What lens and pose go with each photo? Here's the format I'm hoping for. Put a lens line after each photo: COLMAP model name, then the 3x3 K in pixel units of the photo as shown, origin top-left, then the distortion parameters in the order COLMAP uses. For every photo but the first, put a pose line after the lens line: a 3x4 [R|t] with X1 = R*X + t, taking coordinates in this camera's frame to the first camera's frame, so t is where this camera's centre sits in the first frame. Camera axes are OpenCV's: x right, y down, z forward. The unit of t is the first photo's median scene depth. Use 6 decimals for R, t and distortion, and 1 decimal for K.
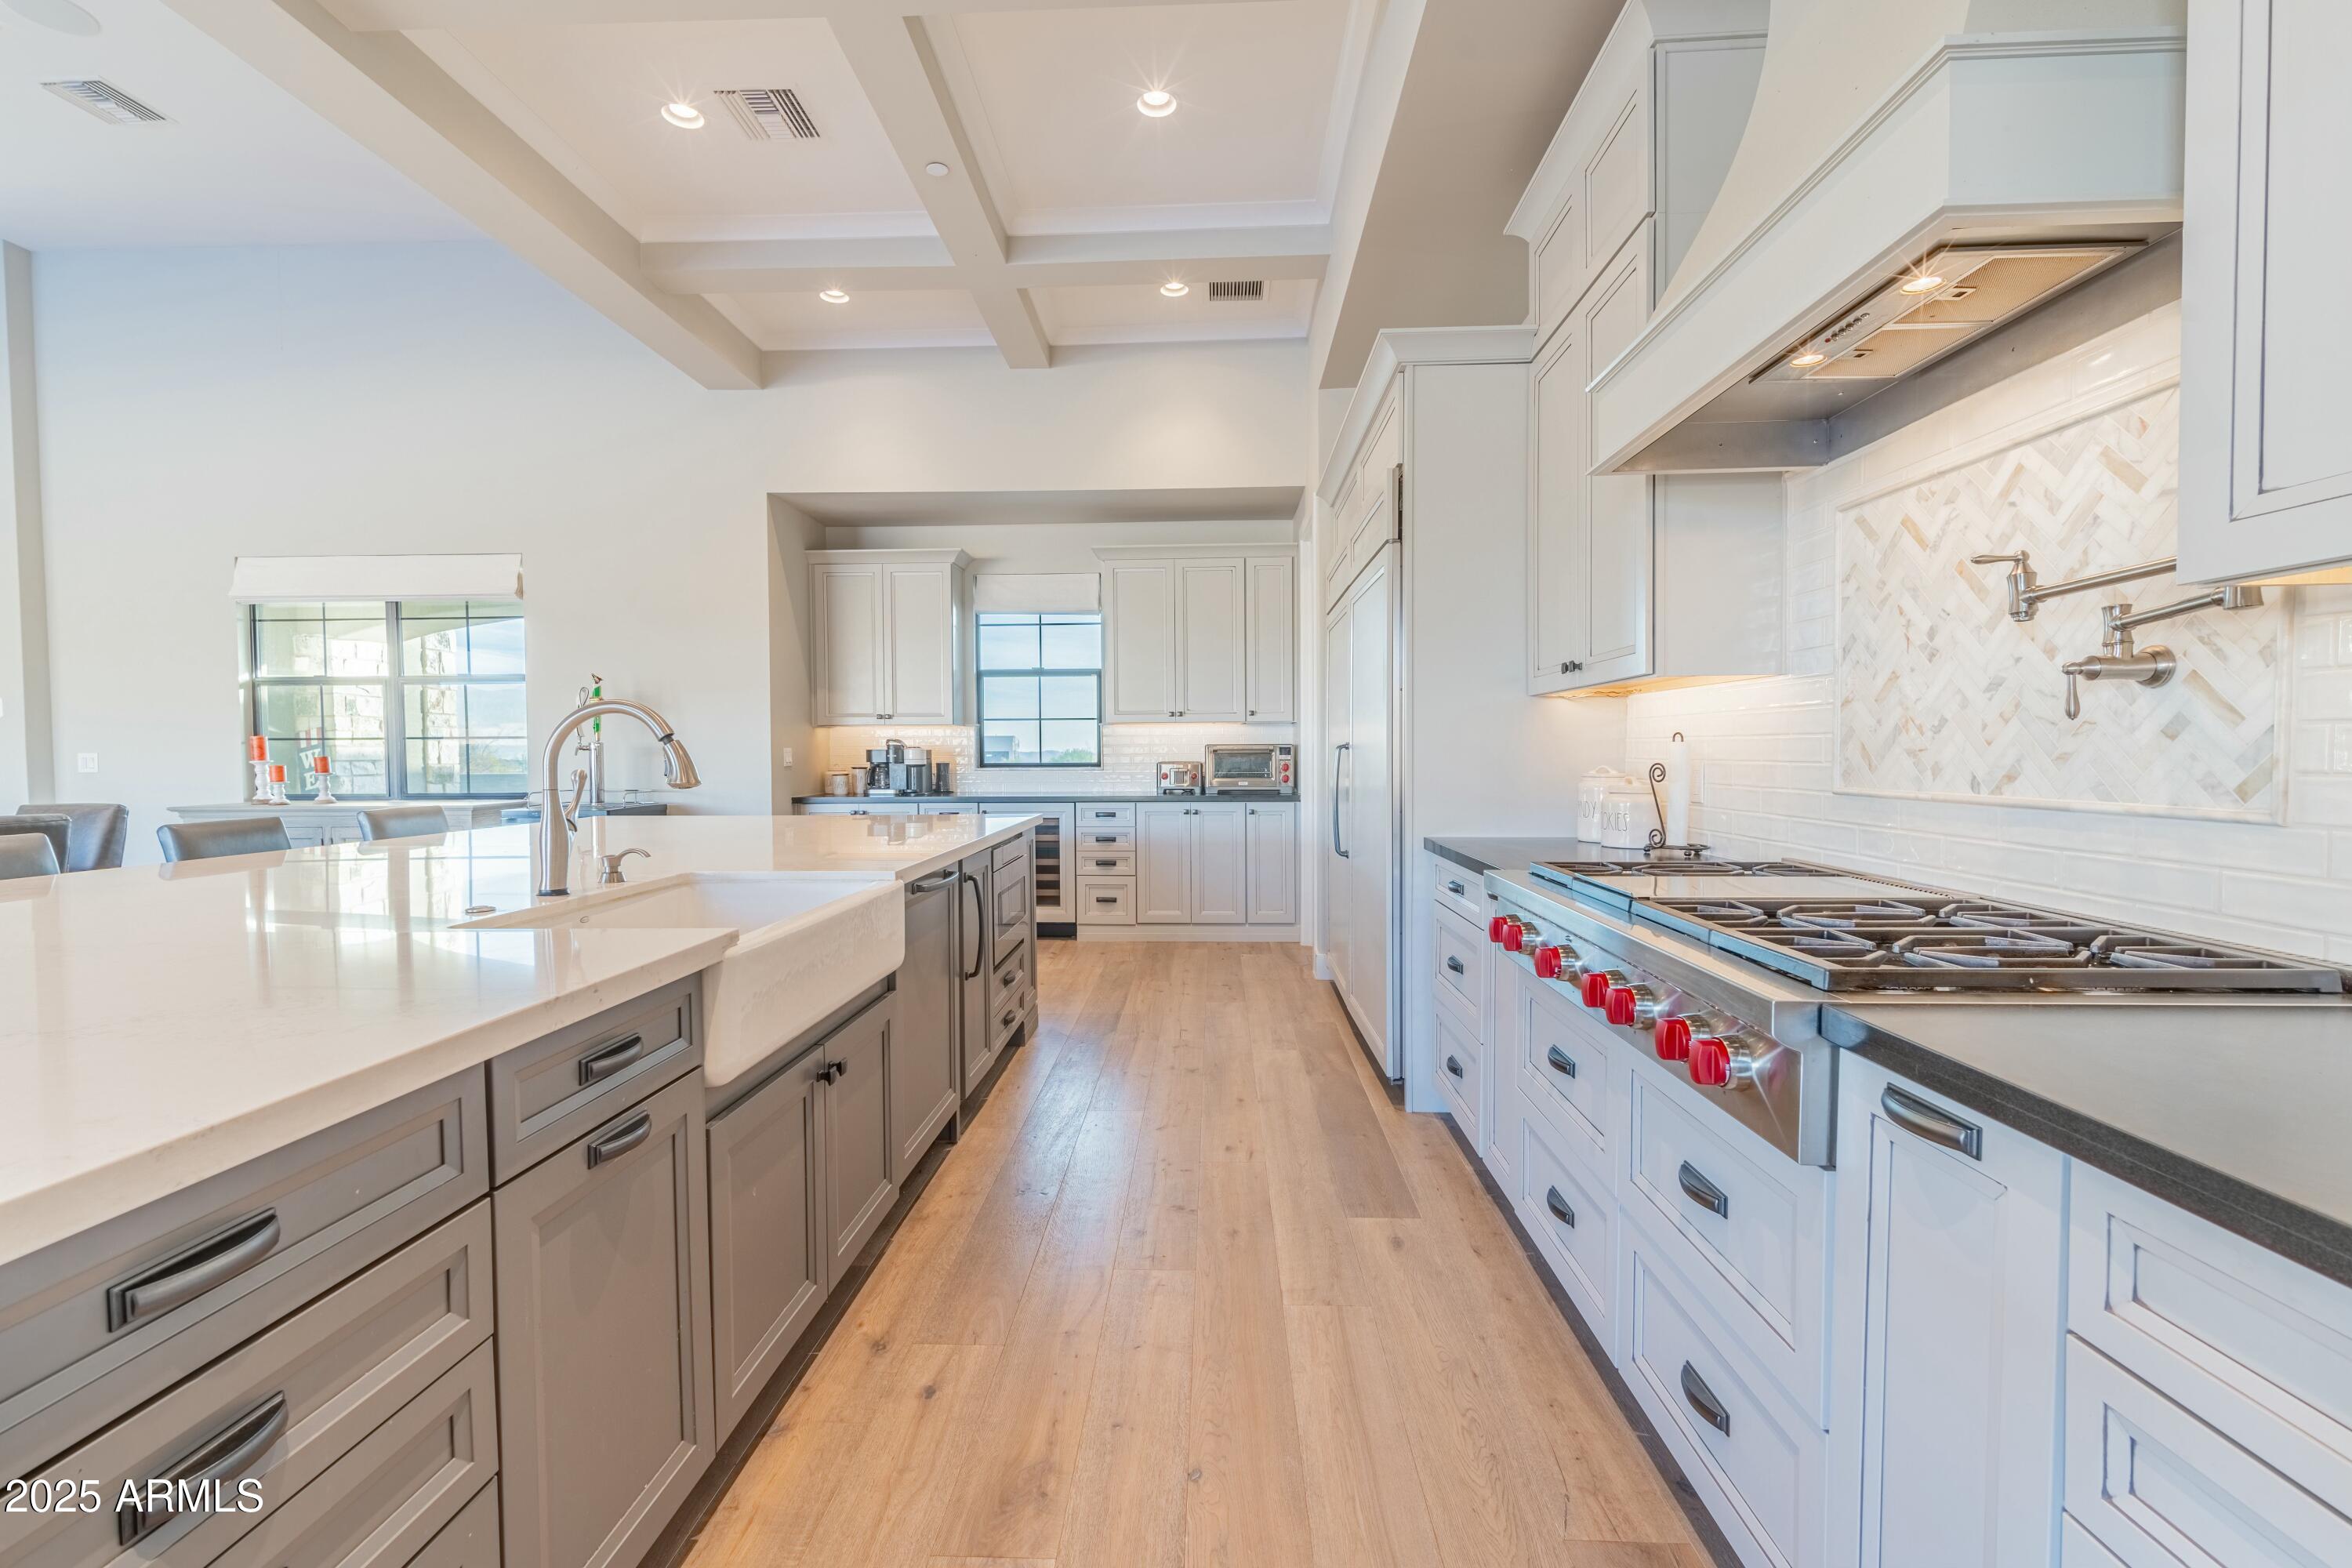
lens RADIAL K [[1011.0, 0, 1171.8], [0, 1011.0, 783.0], [0, 0, 1]] dist [0.003386, 0.000623]
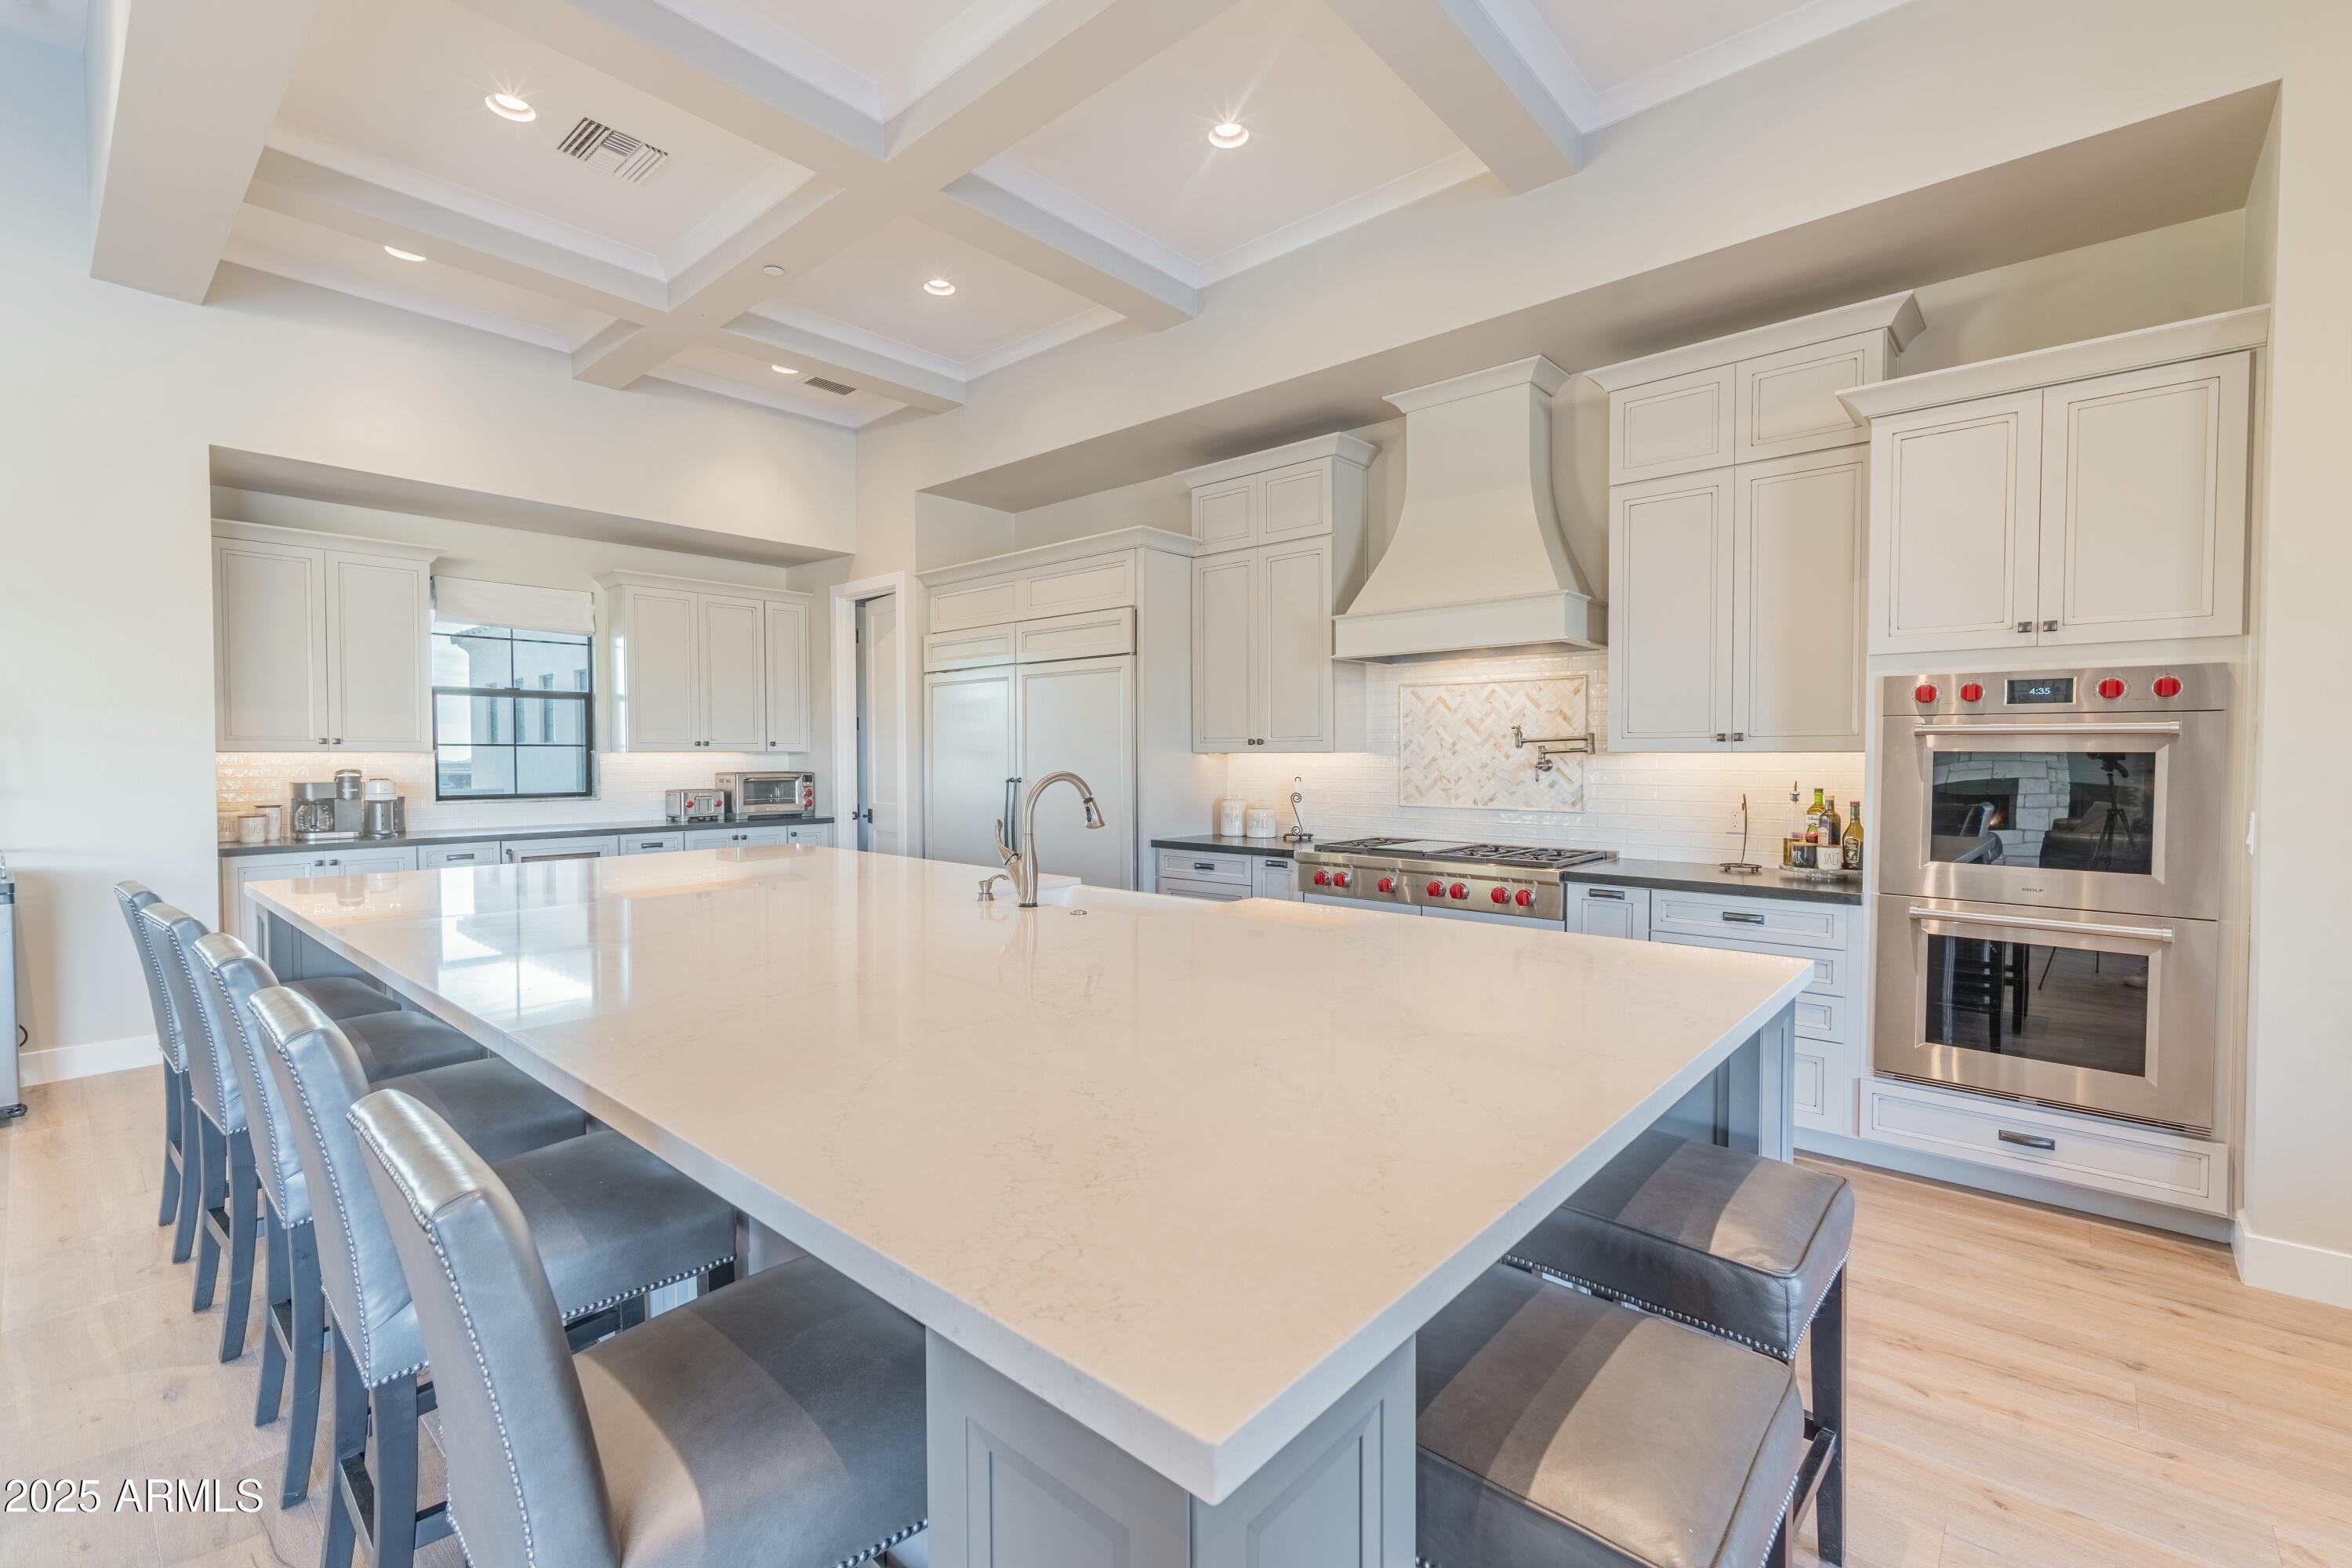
lens RADIAL K [[1011.0, 0, 1173.9], [0, 1011.0, 782.7], [0, 0, 1]] dist [0.003386, 0.000623]
pose [[0.630749, -0.015558, 0.775831, -0.855553], [0.022206, 0.999751, 0.001995, -0.034743], [-0.775669, 0.015970, 0.630938, -0.039901]]
